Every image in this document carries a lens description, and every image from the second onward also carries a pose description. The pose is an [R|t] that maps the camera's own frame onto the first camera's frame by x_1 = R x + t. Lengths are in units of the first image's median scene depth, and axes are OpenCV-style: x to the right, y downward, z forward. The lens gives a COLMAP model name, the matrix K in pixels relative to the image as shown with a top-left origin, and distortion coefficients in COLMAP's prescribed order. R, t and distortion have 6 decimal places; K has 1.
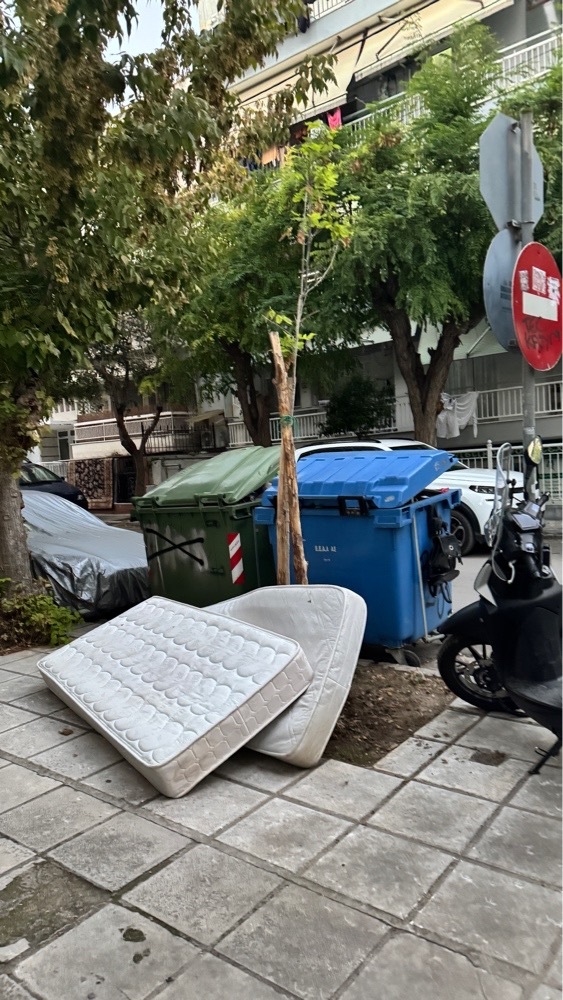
lens RADIAL K [[711.0, 0, 278.6], [0, 711.0, 508.0], [0, 0, 1]] dist [0.088488, -0.112223]
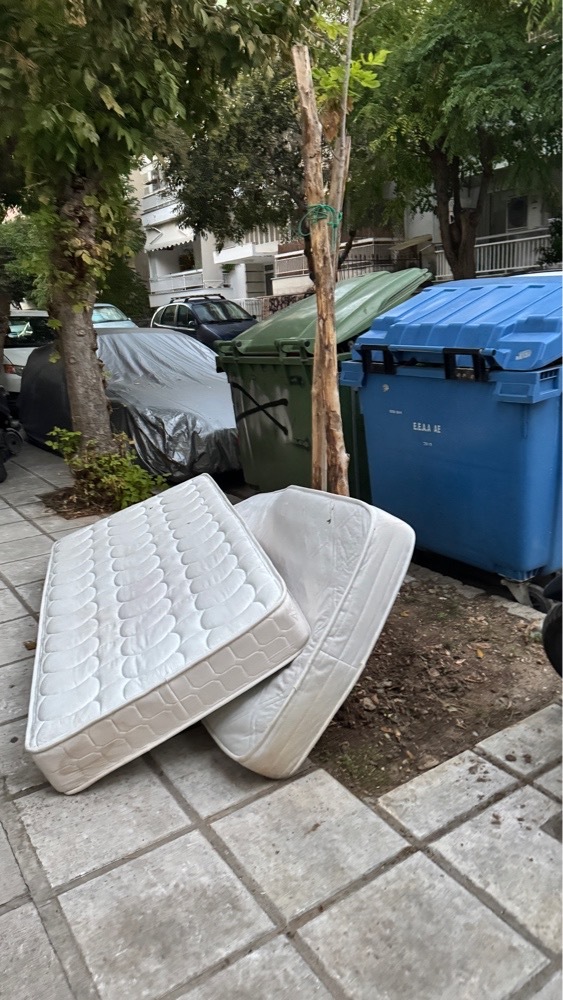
lens RADIAL K [[711.0, 0, 278.6], [0, 711.0, 508.0], [0, 0, 1]] dist [0.088488, -0.112223]
pose [[0.948569, 0.098923, -0.300716, 0.155966], [-0.031930, 0.974975, 0.220008, -0.014433], [0.314955, -0.199091, 0.927990, 0.327106]]
